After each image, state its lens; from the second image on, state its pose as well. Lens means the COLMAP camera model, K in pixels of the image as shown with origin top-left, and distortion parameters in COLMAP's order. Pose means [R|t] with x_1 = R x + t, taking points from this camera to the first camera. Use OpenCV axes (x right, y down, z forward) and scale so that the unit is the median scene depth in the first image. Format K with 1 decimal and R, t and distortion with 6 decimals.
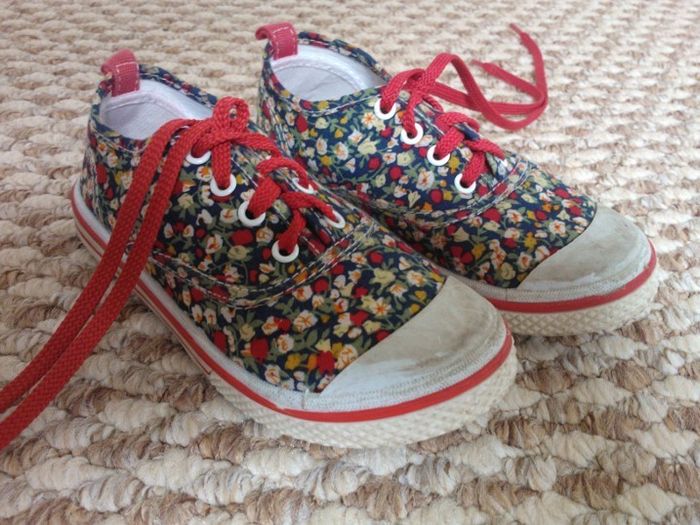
lens RADIAL K [[731.0, 0, 350.0], [0, 731.0, 262.5], [0, 0, 1]] dist [0.065895, -0.014999]
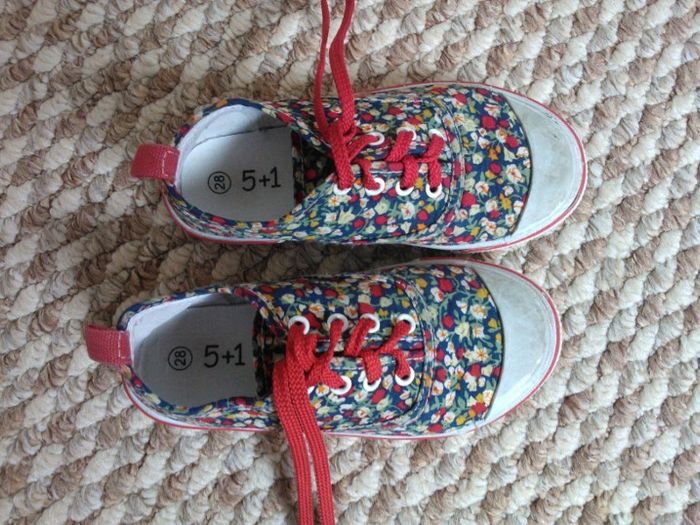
lens RADIAL K [[731.0, 0, 350.0], [0, 731.0, 262.5], [0, 0, 1]] dist [0.065895, -0.014999]
pose [[0.720918, -0.691483, 0.046131, -0.077020], [0.366415, 0.436821, 0.821540, -1.175523], [-0.588232, -0.575360, 0.568282, 0.416743]]
